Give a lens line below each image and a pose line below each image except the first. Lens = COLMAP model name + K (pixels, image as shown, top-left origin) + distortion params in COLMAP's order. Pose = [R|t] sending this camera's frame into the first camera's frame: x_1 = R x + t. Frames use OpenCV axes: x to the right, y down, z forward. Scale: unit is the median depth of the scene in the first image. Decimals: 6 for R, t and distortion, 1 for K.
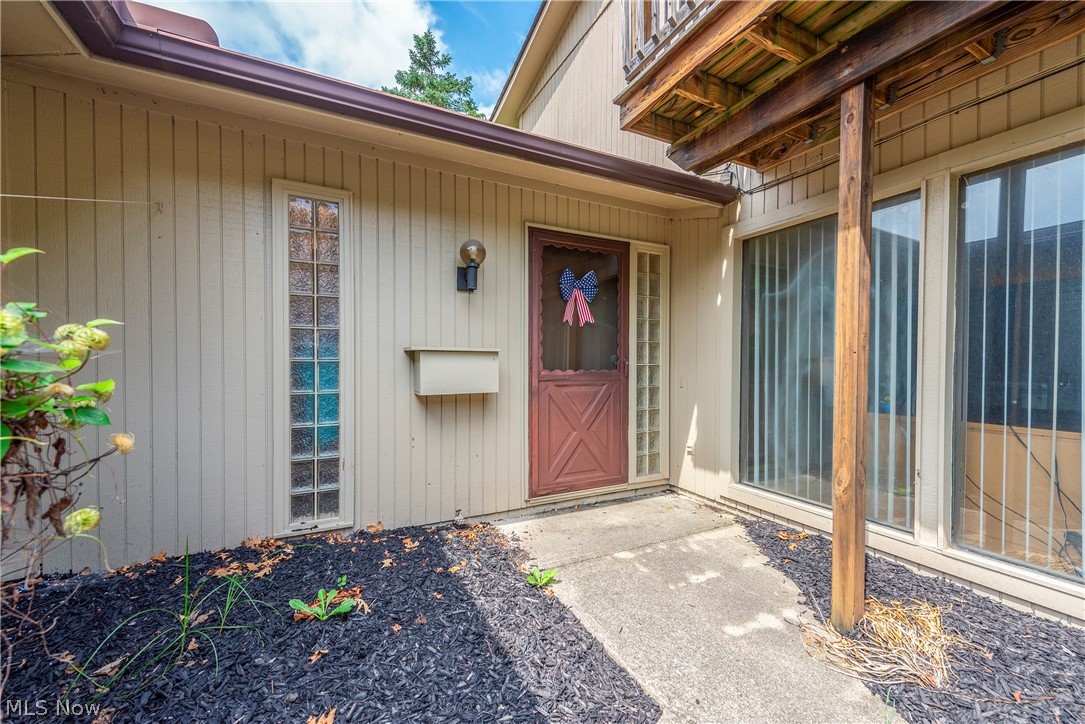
lens RADIAL K [[422.4, 0, 537.0], [0, 422.4, 365.2], [0, 0, 1]] dist [0.009874, -0.000161]
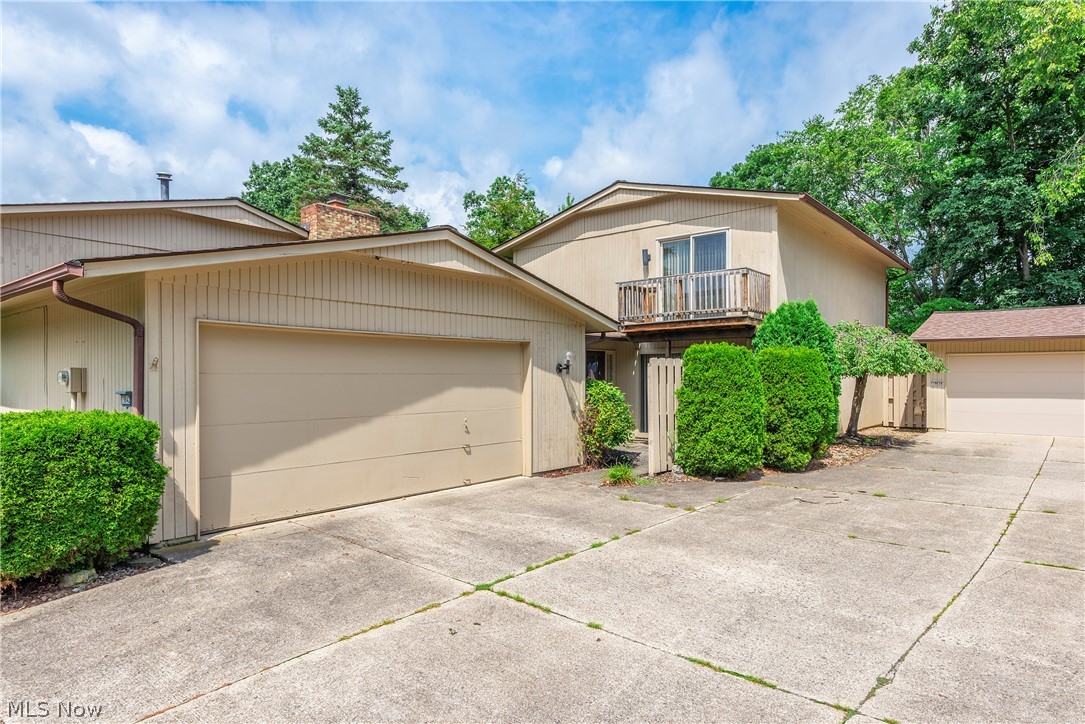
lens RADIAL K [[638.4, 0, 545.2], [0, 638.4, 386.4], [0, 0, 1]] dist [0.021672, -0.000852]
pose [[0.911593, -0.009625, 0.410982, -0.483840], [0.009318, 0.999953, 0.002751, -0.017954], [-0.410989, 0.001322, 0.911639, -0.693827]]
